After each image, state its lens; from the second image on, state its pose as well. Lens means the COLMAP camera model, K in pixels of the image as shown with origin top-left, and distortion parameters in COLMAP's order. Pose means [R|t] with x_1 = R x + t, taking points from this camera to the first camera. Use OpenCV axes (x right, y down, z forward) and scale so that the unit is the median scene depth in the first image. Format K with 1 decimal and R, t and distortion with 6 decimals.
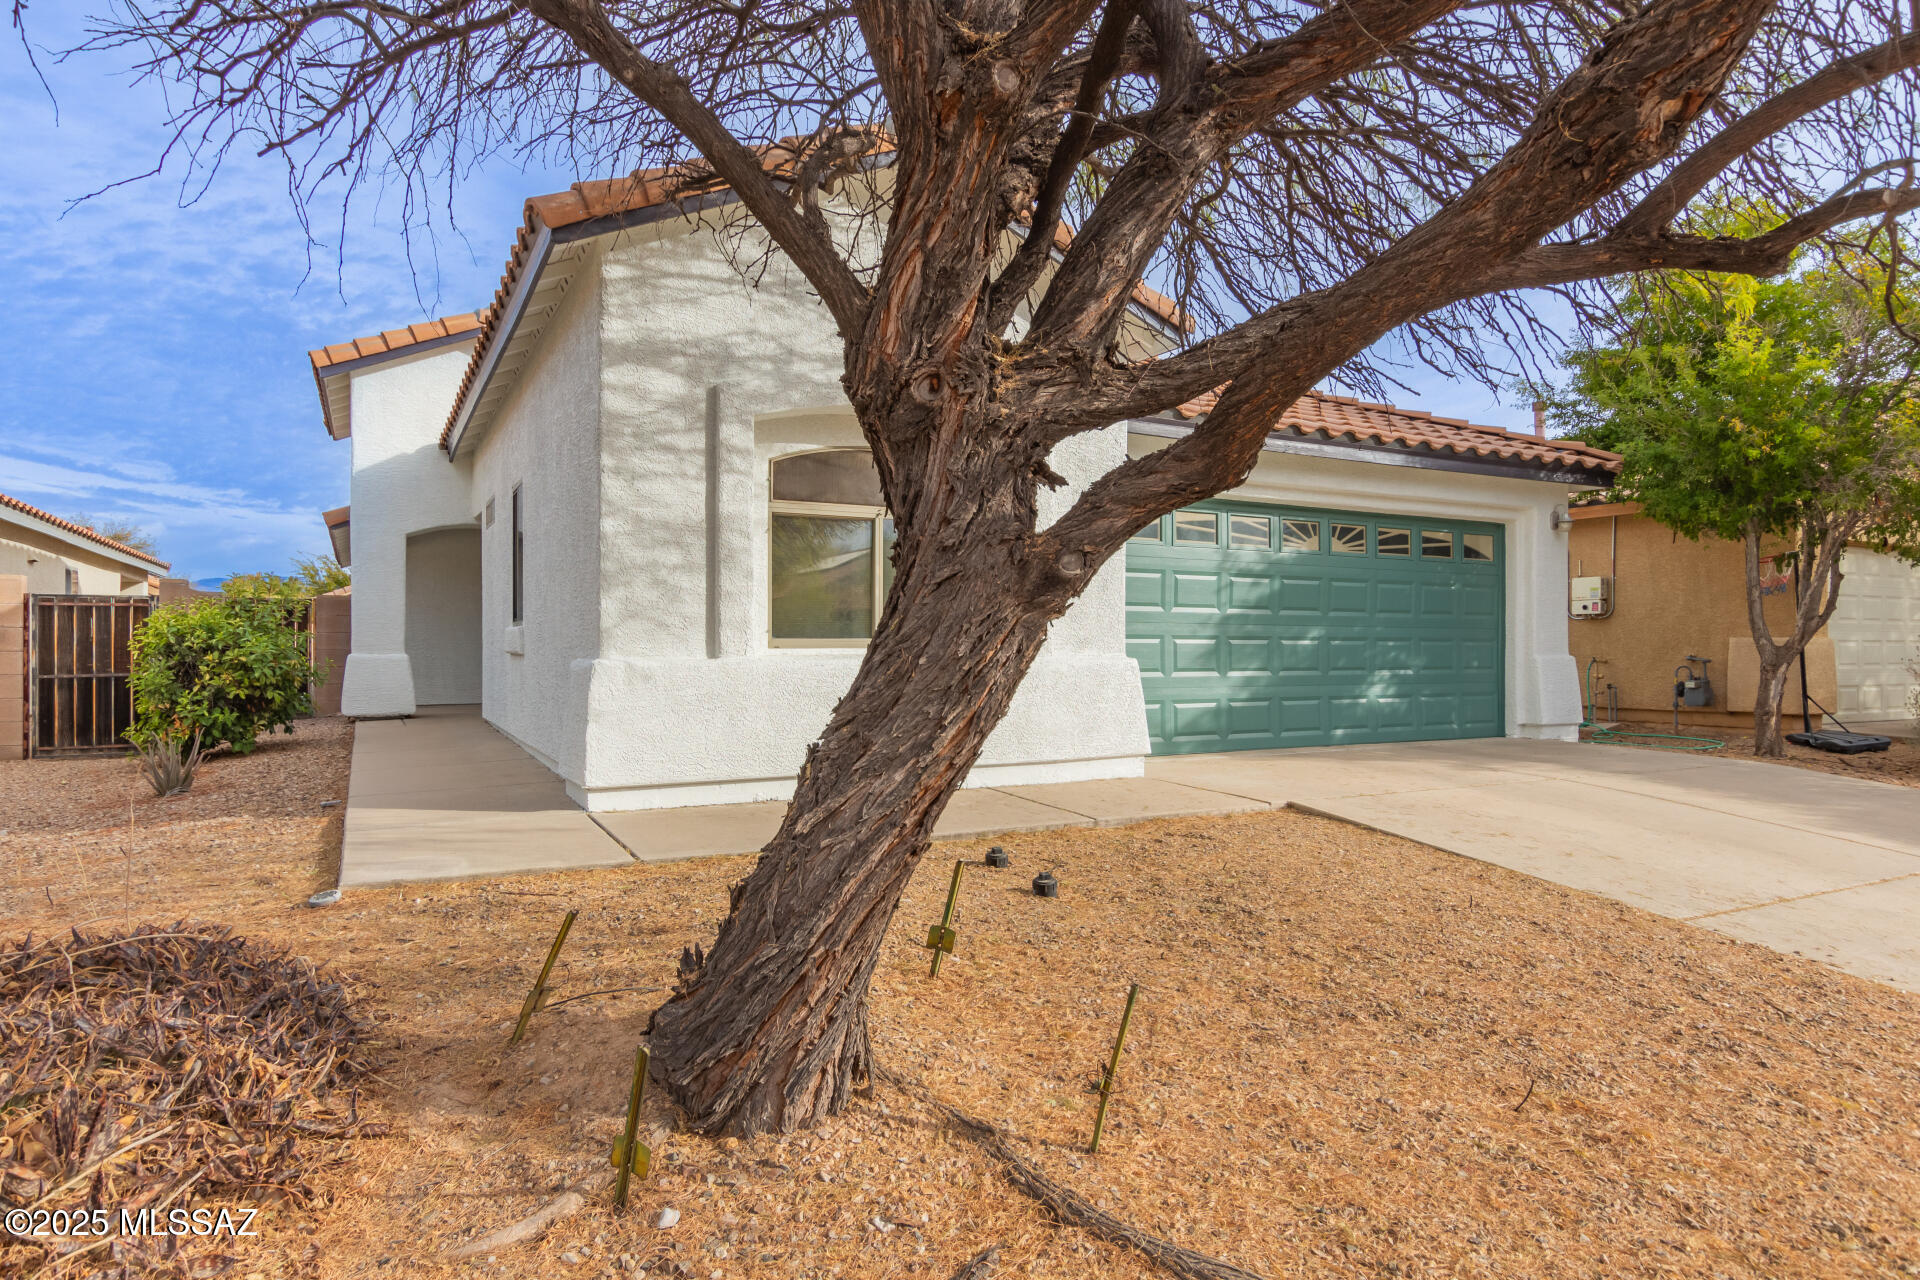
lens RADIAL K [[1093.2, 0, 954.8], [0, 1093.2, 640.4], [0, 0, 1]] dist [0.008176, 0.000690]
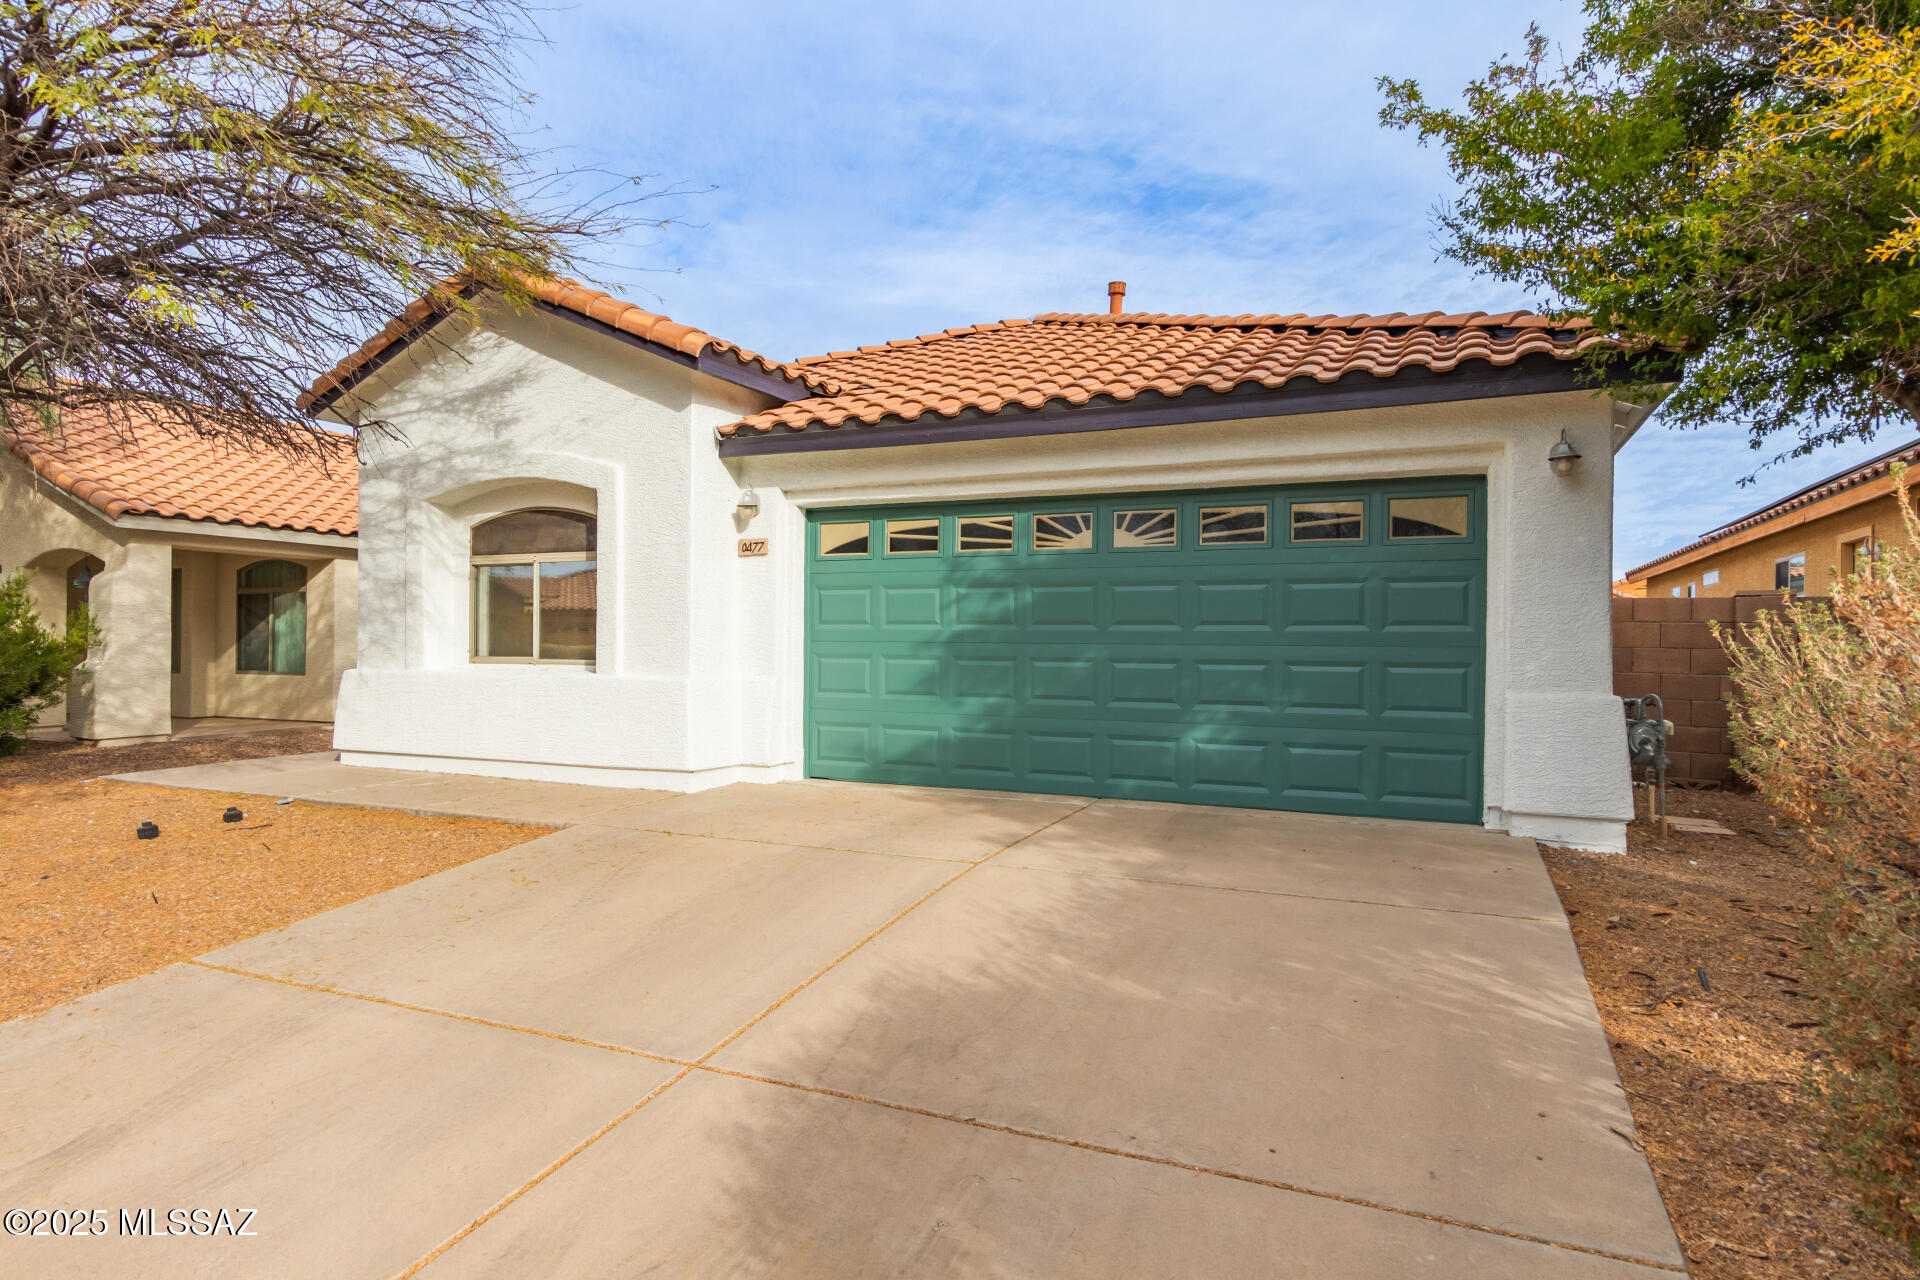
lens RADIAL K [[1093.2, 0, 958.6], [0, 1093.2, 634.7], [0, 0, 1]] dist [0.008176, 0.000690]
pose [[0.607796, -0.007450, -0.794058, 0.896484], [-0.002514, 0.999933, -0.011305, -0.011045], [0.794089, 0.008867, 0.607737, 0.446657]]
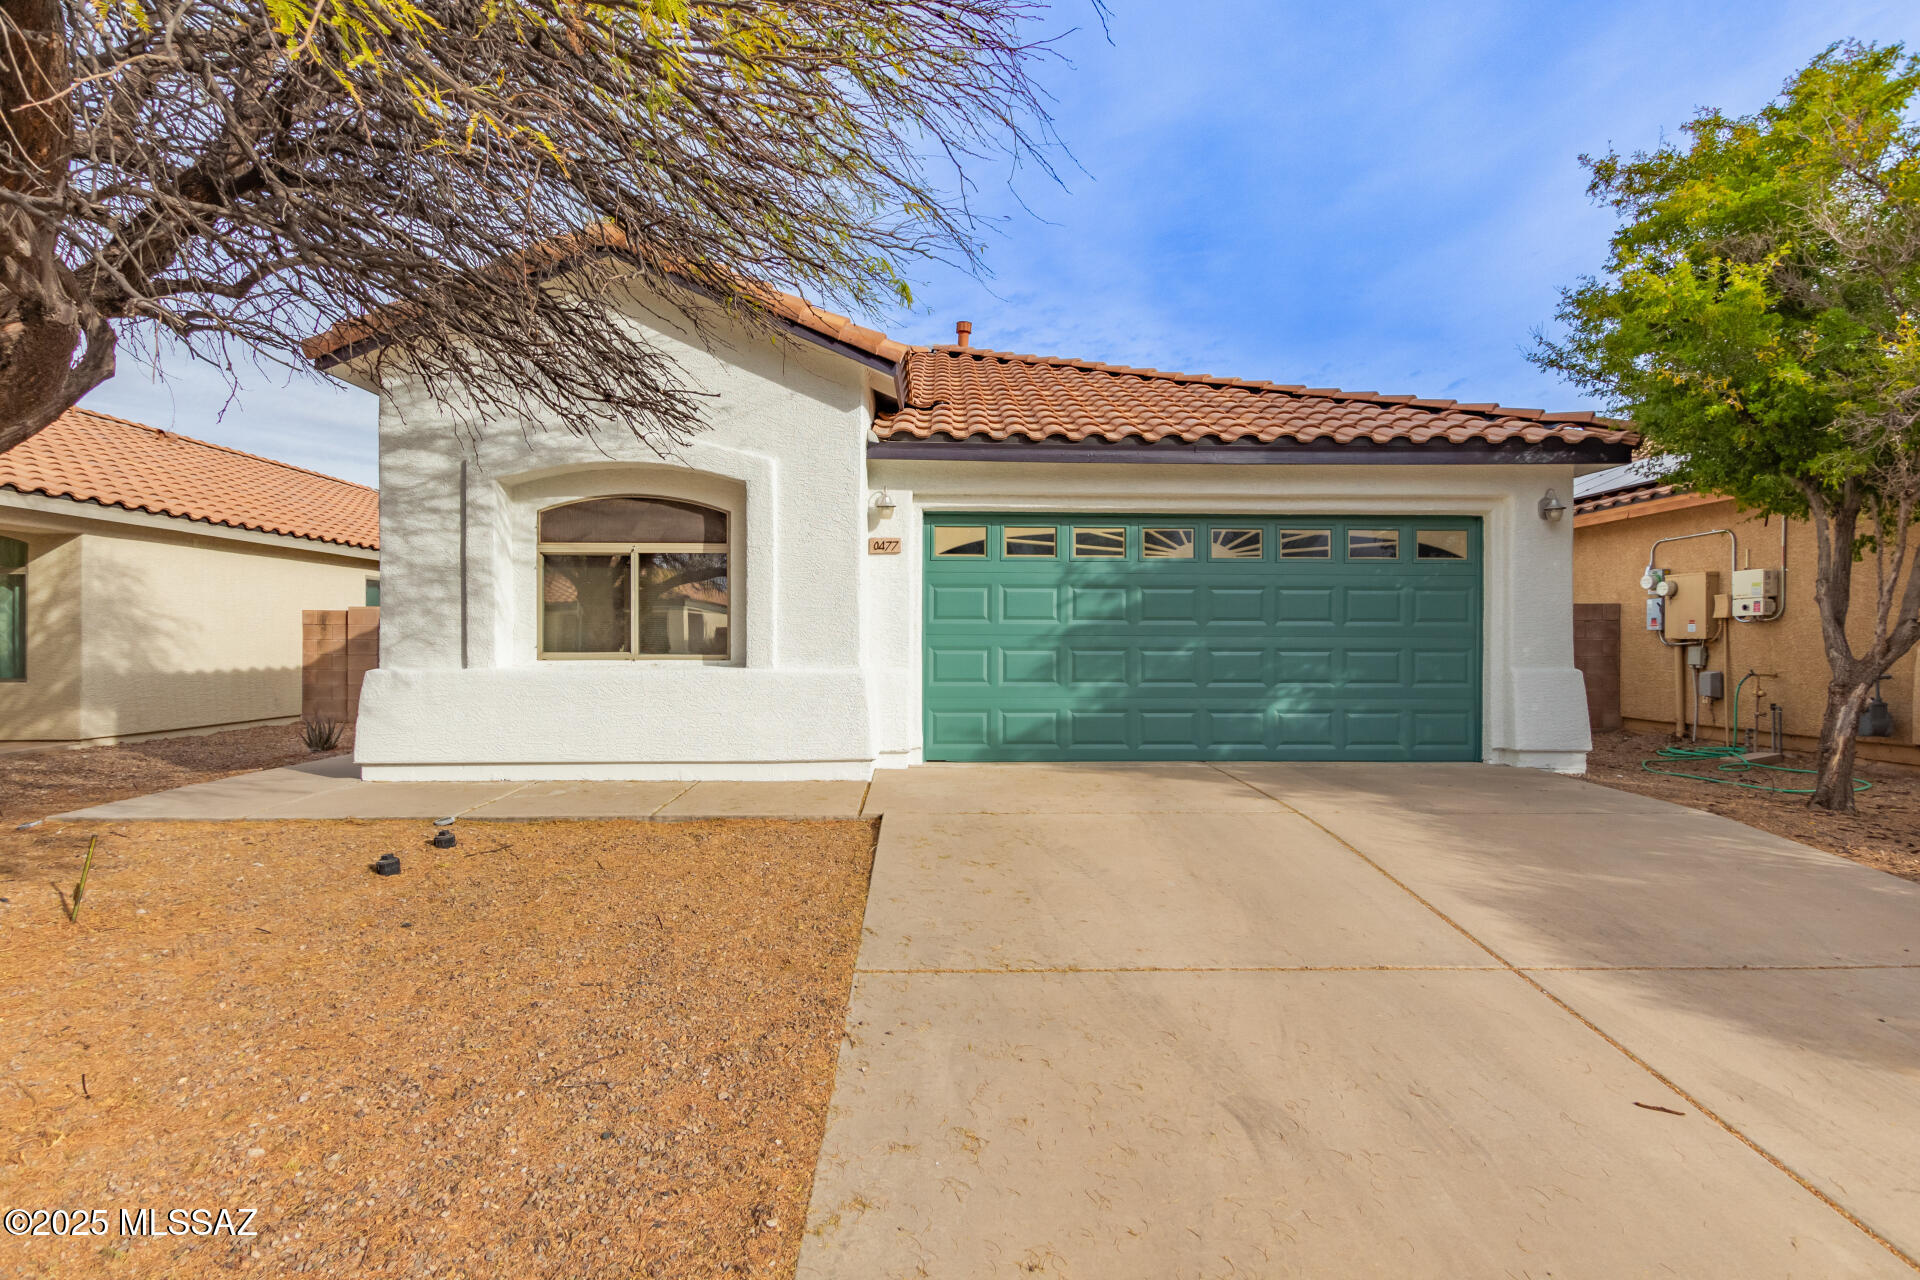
lens RADIAL K [[995.3, 0, 961.7], [0, 995.3, 640.3], [0, 0, 1]] dist [0.017462, -0.004857]
pose [[0.897806, -0.002804, -0.440382, 0.534203], [0.002769, 0.999996, -0.000723, -0.009842], [0.440382, -0.000570, 0.897810, 0.123597]]
